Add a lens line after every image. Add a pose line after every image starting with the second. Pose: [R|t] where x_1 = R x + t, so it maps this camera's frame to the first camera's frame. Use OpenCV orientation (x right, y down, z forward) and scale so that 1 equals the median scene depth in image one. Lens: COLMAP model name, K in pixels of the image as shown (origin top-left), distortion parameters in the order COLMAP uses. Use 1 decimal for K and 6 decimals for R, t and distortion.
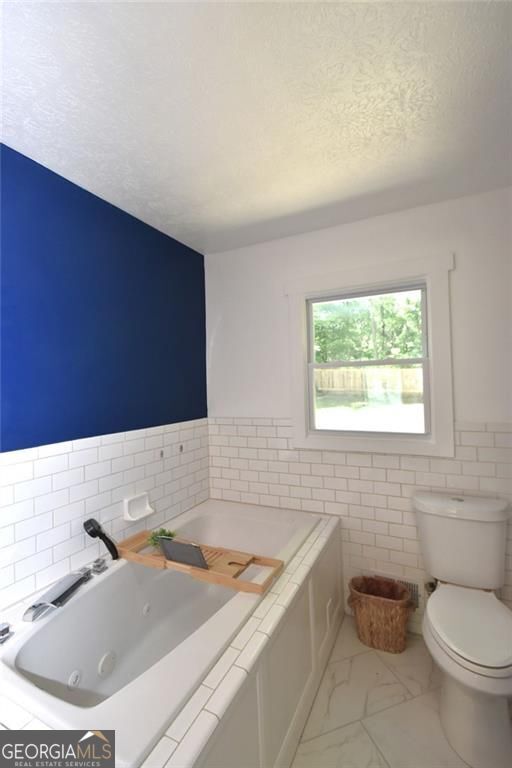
lens RADIAL K [[340.3, 0, 259.8], [0, 340.3, 380.5], [0, 0, 1]] dist [0.003397, -0.003043]
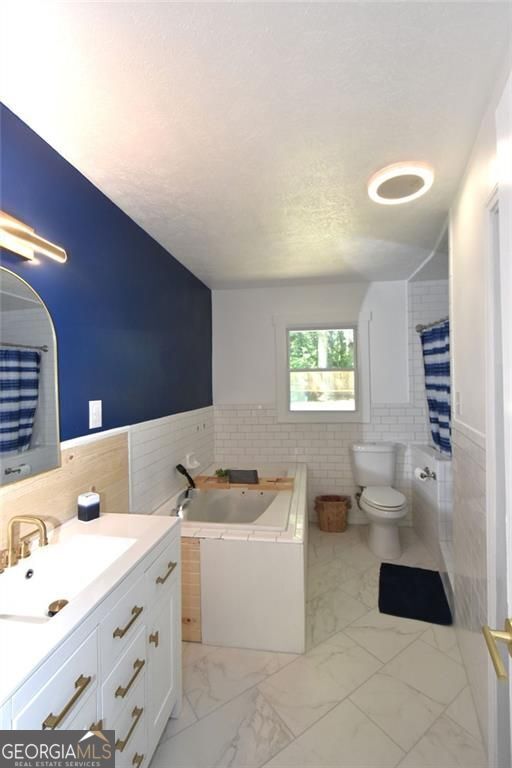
lens RADIAL K [[340.3, 0, 261.0], [0, 340.3, 382.9], [0, 0, 1]] dist [0.003397, -0.003043]
pose [[0.952536, 0.010678, 0.304237, -0.514489], [-0.012435, 0.999915, 0.003838, 0.010533], [-0.304171, -0.007439, 0.952589, -0.530590]]
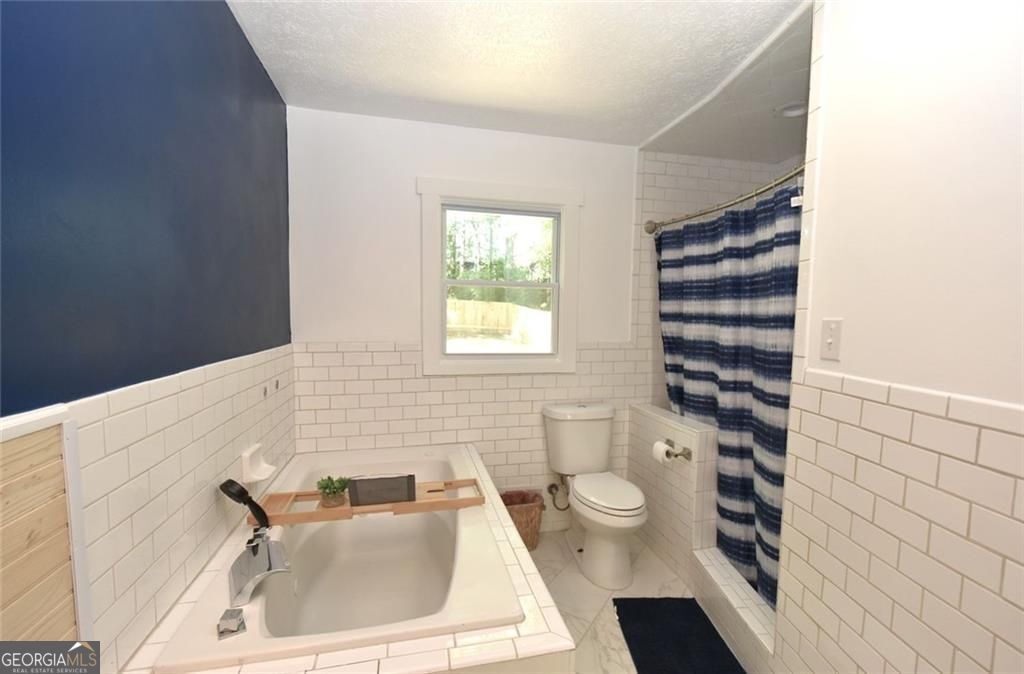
lens RADIAL K [[453.8, 0, 518.7], [0, 453.8, 351.2], [0, 0, 1]] dist [0.003397, -0.003043]
pose [[0.764256, -0.012562, 0.644790, -0.525924], [-0.042983, 0.996595, 0.070363, 0.050271], [-0.643479, -0.081491, 0.761114, -0.038048]]
